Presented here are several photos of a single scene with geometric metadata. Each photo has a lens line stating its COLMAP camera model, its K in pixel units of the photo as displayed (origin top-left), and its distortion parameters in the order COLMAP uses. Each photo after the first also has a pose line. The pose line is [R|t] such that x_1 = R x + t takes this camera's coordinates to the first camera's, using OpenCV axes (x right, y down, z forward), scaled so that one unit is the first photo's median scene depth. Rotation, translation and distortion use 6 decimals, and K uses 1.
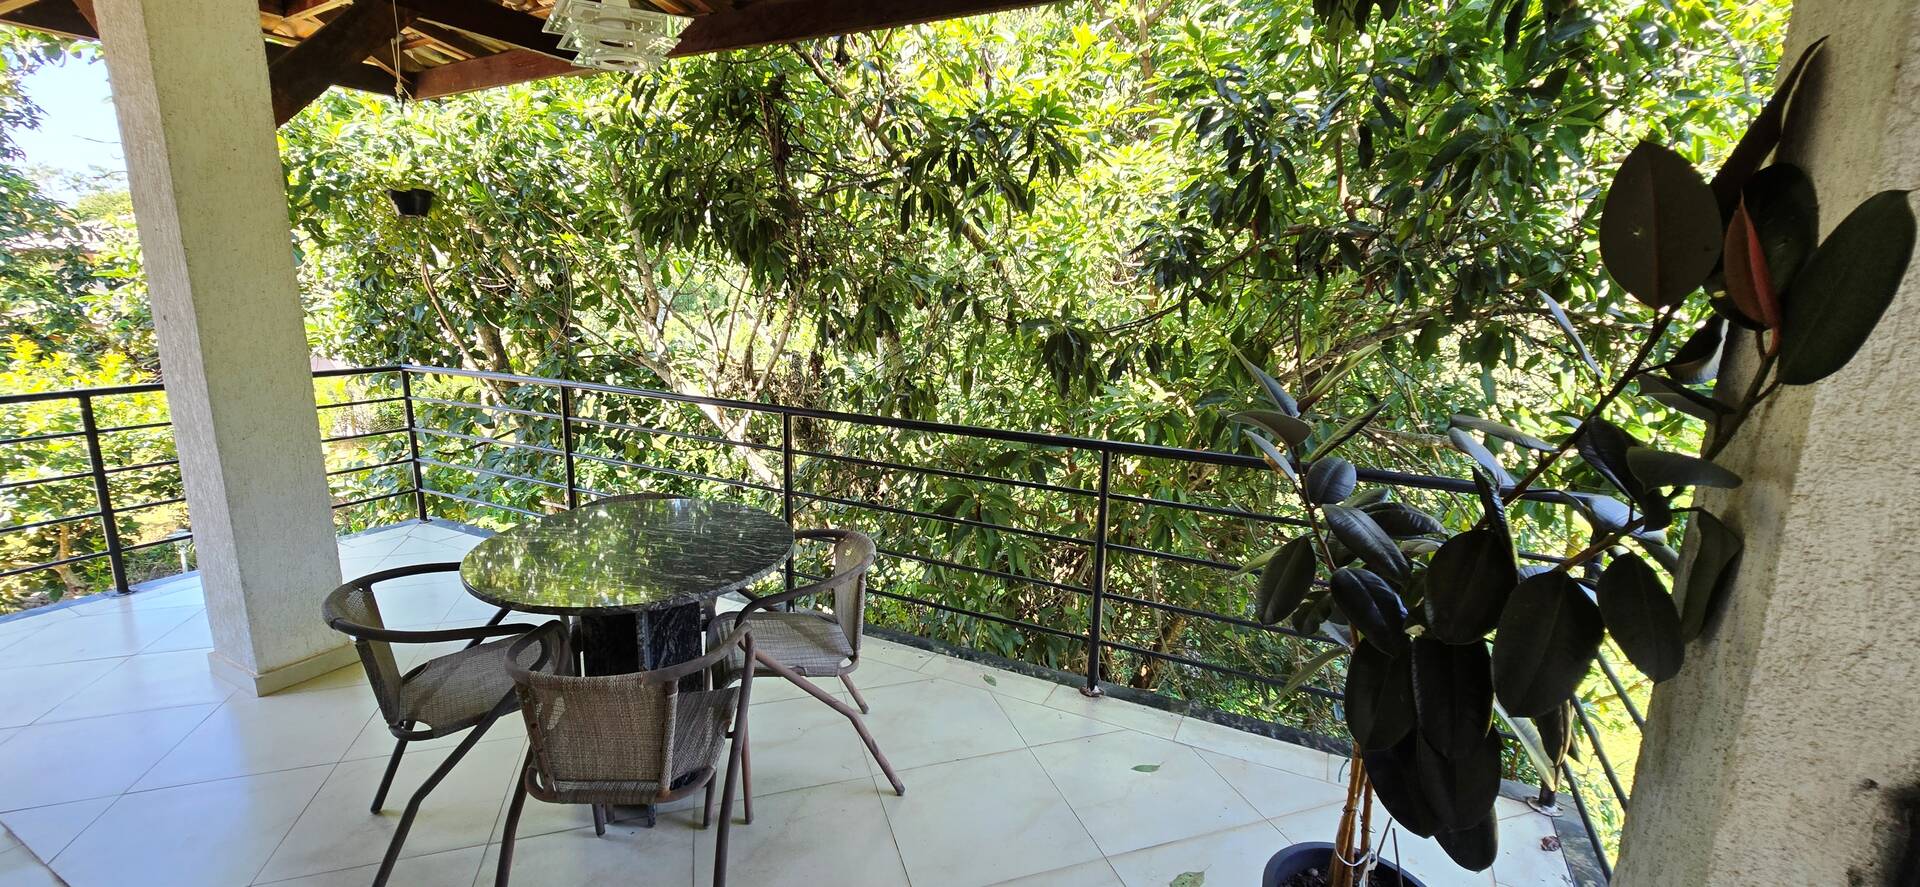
lens RADIAL K [[788.3, 0, 961.1], [0, 788.3, 444.9], [0, 0, 1]] dist [-0.000648, 0.000679]
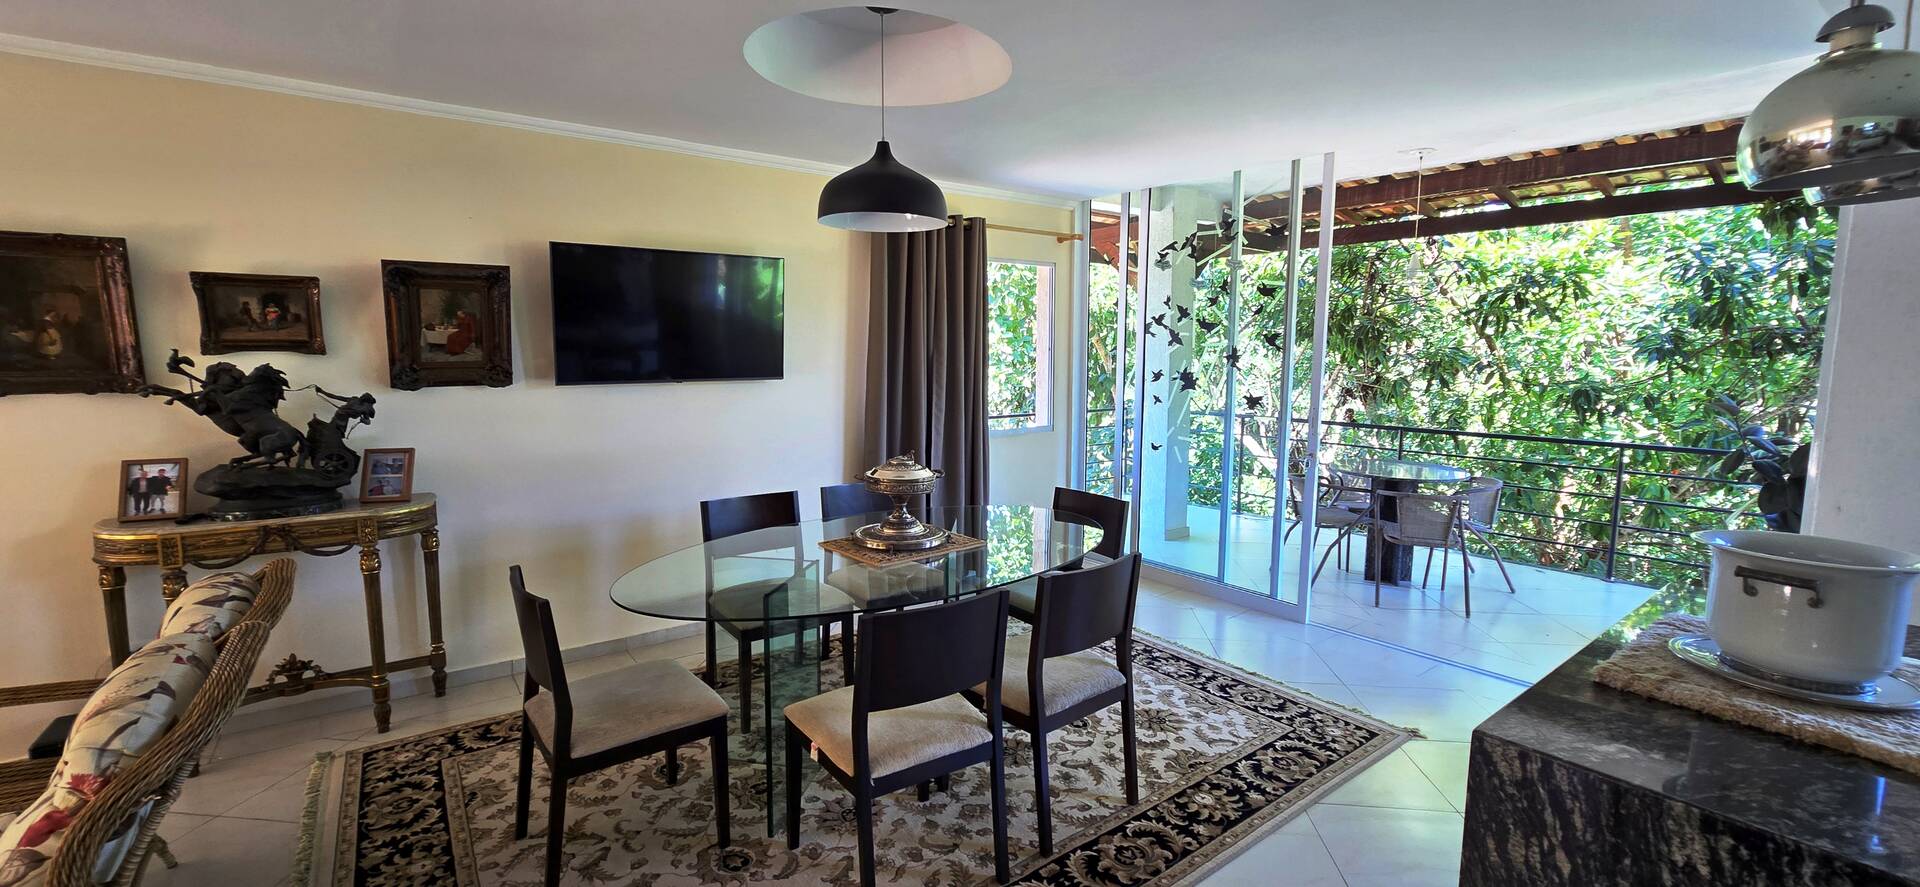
lens RADIAL K [[788.3, 0, 954.5], [0, 788.3, 441.8], [0, 0, 1]] dist [-0.000648, 0.000679]
pose [[0.907078, 0.029868, -0.419903, -0.409130], [-0.070218, 0.994240, -0.080966, 0.222123], [0.415066, 0.102927, 0.903950, -1.192943]]
